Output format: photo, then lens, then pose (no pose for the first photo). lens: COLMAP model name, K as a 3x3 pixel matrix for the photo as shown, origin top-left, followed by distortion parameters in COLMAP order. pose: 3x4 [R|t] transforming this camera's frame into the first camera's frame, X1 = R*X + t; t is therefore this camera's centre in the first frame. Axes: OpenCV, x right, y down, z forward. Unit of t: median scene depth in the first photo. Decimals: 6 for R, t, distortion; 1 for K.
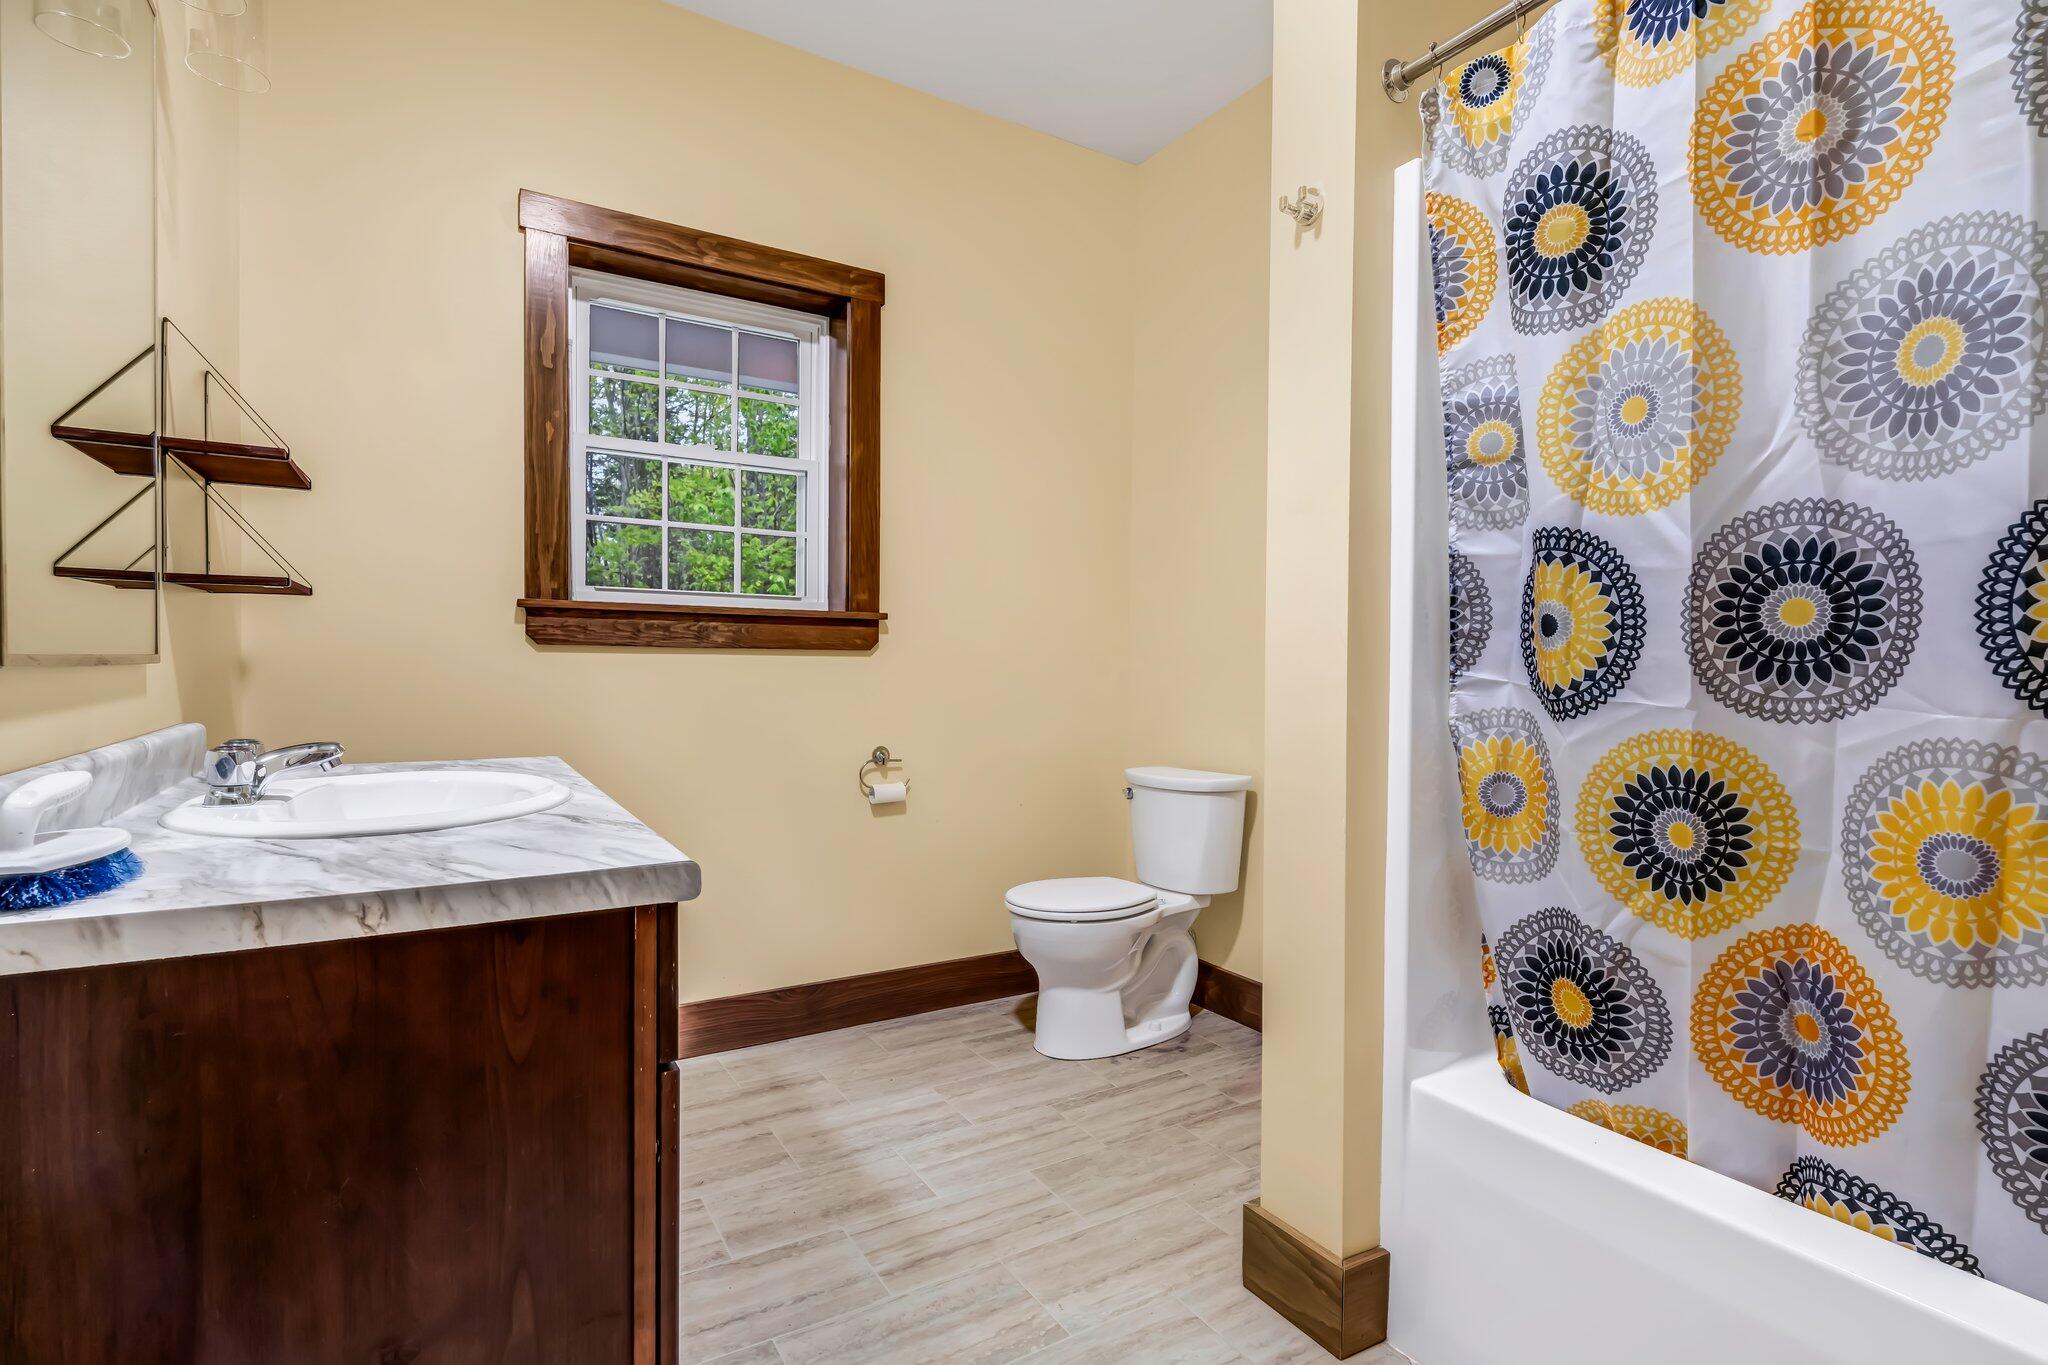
lens RADIAL K [[983.5, 0, 1023.8], [0, 983.5, 662.2], [0, 0, 1]] dist [-0.013287, 0.004761]
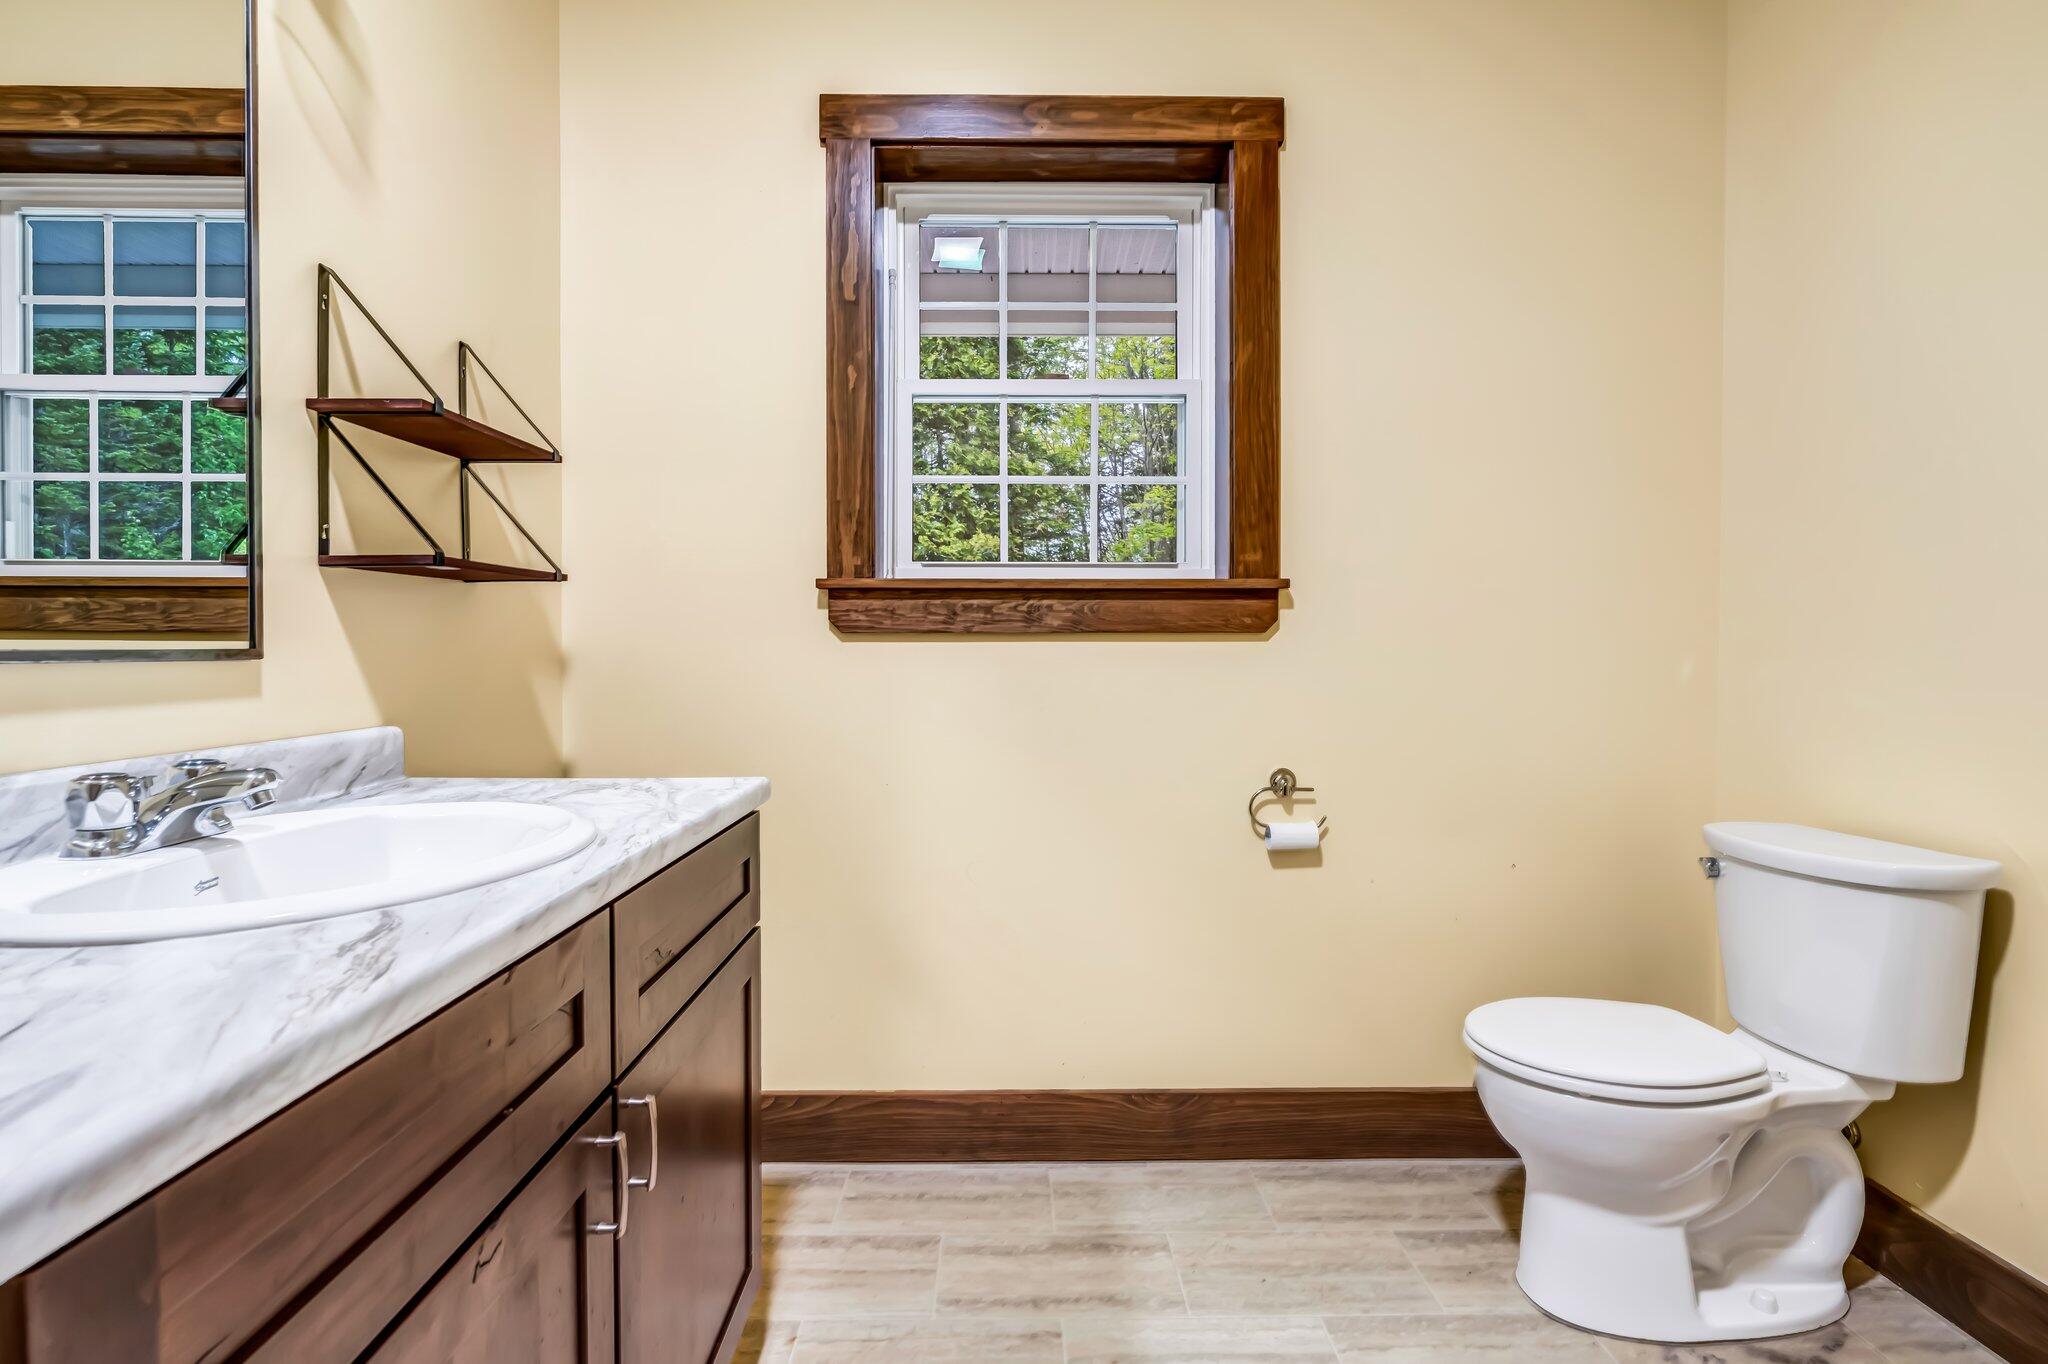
lens RADIAL K [[983.5, 0, 1023.8], [0, 983.5, 661.7], [0, 0, 1]] dist [-0.013287, 0.004761]
pose [[0.858028, -0.006369, -0.513563, 0.059860], [0.011391, 0.999913, 0.006629, 0.002362], [0.513476, -0.011538, 0.858026, 0.315433]]
